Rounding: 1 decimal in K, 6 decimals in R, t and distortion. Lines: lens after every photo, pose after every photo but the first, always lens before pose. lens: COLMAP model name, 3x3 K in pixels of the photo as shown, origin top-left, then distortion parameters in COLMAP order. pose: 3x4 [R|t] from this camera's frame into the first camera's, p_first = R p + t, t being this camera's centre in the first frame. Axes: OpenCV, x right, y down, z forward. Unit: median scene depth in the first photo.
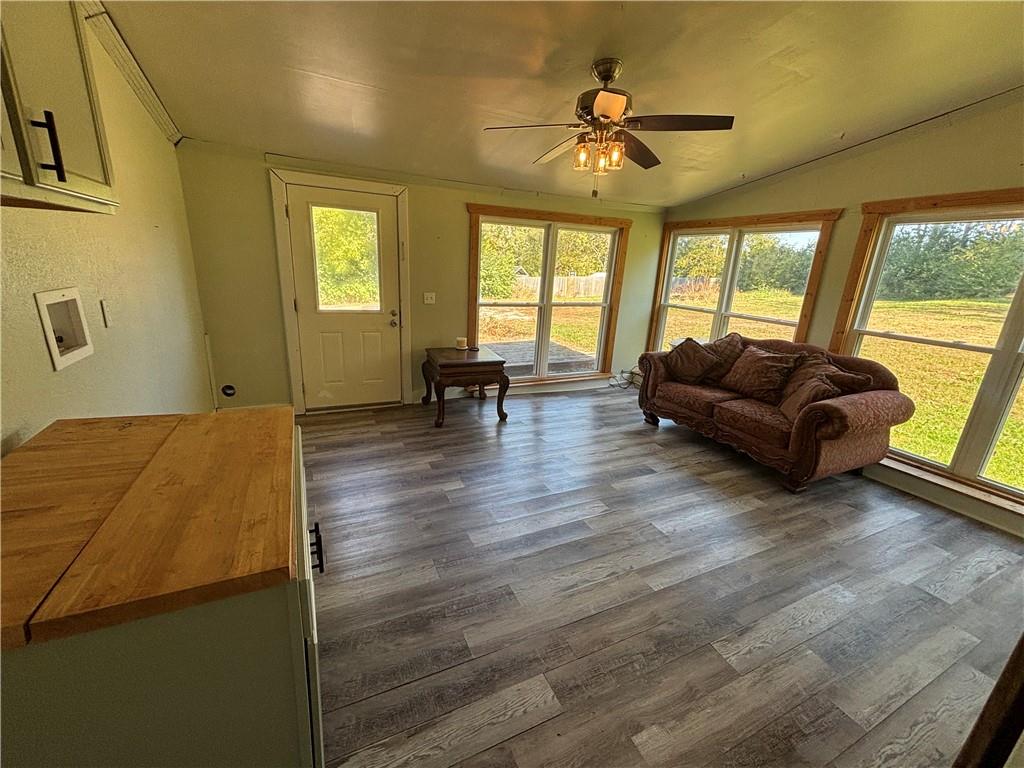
lens RADIAL K [[412.6, 0, 512.0], [0, 412.6, 384.0], [0, 0, 1]] dist [-0.001999, -0.000260]
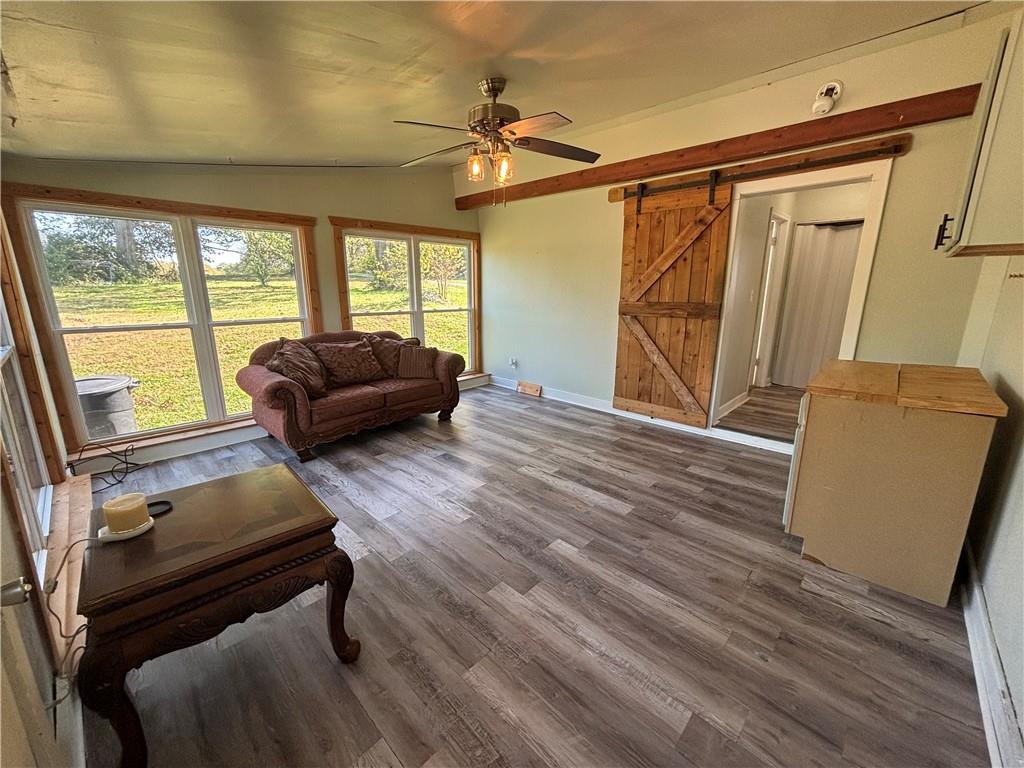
lens RADIAL K [[407.3, 0, 512.0], [0, 407.3, 384.0], [0, 0, 1]] dist [0.000681, -0.000045]
pose [[-0.358457, -0.269768, 0.893719, -0.659605], [0.236846, 0.899735, 0.366579, -0.323630], [-0.903002, 0.343076, -0.258623, 1.069120]]
